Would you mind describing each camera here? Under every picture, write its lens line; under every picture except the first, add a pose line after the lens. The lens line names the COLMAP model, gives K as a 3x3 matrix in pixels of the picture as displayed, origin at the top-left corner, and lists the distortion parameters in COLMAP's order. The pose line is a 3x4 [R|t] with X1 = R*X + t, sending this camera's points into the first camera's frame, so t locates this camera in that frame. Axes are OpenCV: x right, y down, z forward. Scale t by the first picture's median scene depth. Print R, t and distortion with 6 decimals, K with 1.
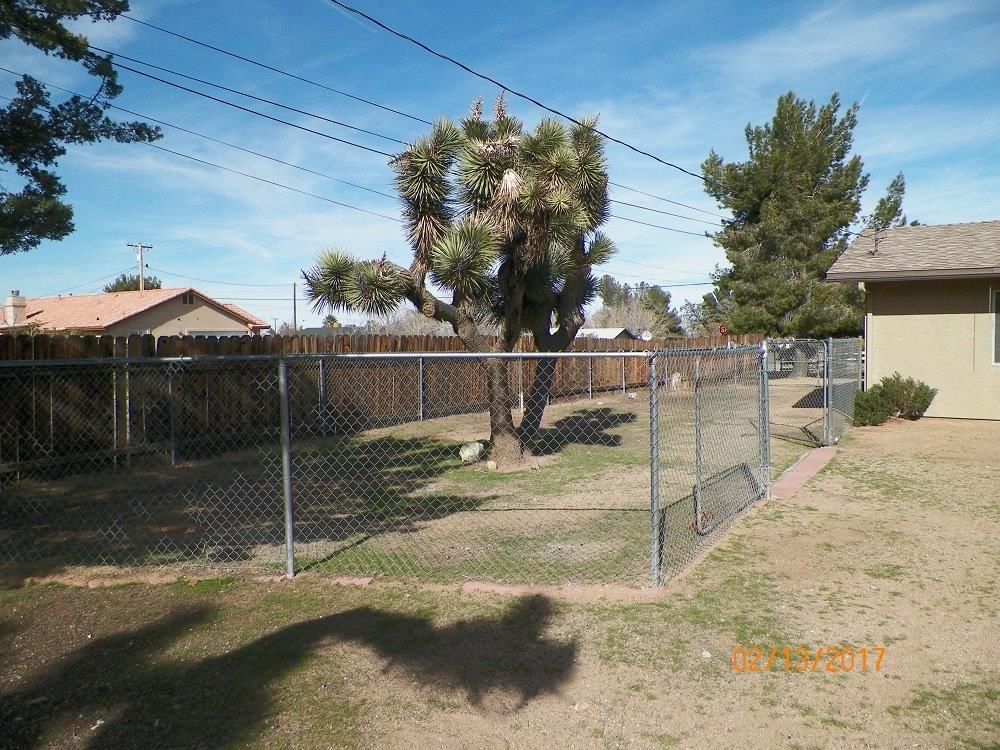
lens RADIAL K [[753.3, 0, 501.4], [0, 753.3, 365.1], [0, 0, 1]] dist [0.020953, -0.005376]
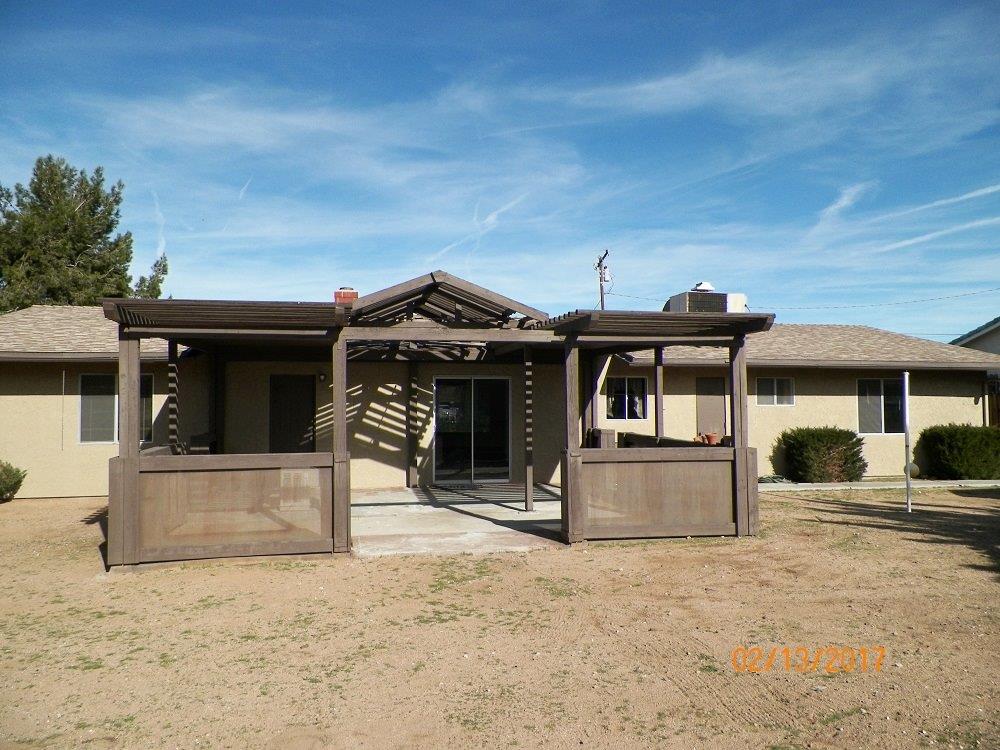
lens RADIAL K [[753.3, 0, 501.4], [0, 753.3, 365.1], [0, 0, 1]] dist [0.020953, -0.005376]
pose [[0.718186, 0.036265, 0.694906, 0.134975], [0.025583, 0.996590, -0.078450, -0.004933], [-0.695381, 0.074120, 0.714809, -0.069316]]
